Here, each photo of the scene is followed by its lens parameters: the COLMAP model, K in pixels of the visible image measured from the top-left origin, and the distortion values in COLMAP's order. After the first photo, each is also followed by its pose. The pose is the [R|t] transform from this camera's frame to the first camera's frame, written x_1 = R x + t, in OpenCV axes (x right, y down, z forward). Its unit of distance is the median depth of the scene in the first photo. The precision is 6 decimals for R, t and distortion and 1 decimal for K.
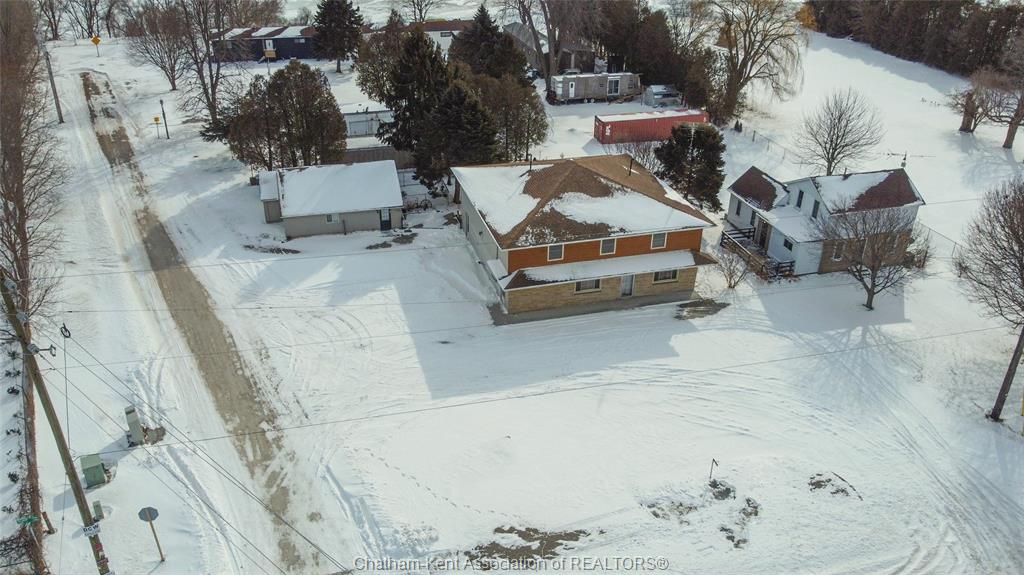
lens RADIAL K [[809.9, 0, 508.9], [0, 809.9, 284.3], [0, 0, 1]] dist [-0.003333, -0.006213]
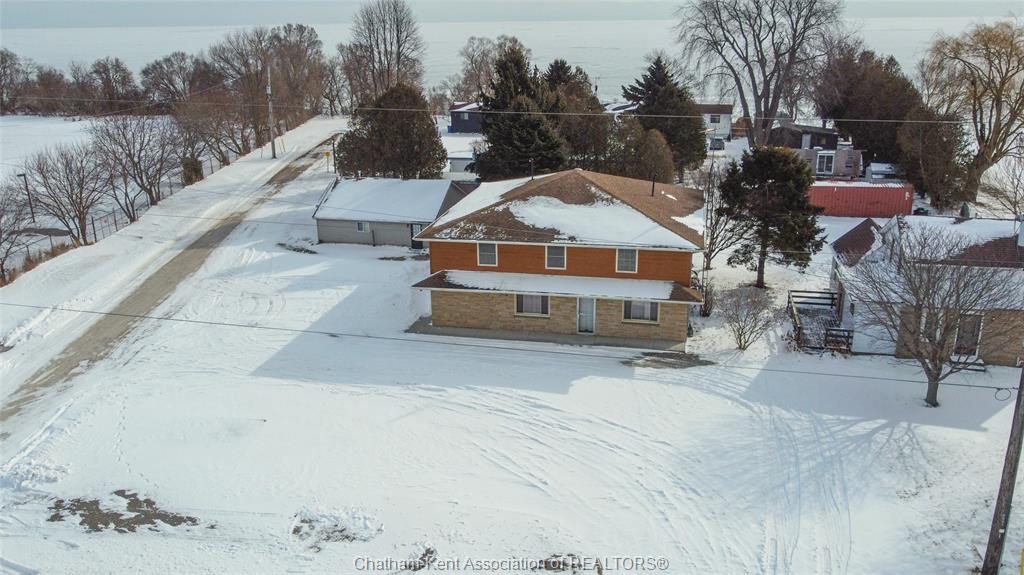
lens RADIAL K [[838.5, 0, 508.2], [0, 838.5, 287.5], [0, 0, 1]] dist [-0.003442, -0.006826]
pose [[0.883221, 0.120982, -0.453083, 0.391956], [-0.200168, 0.970974, -0.130929, 0.082912], [0.424092, 0.206332, 0.881801, 0.235198]]
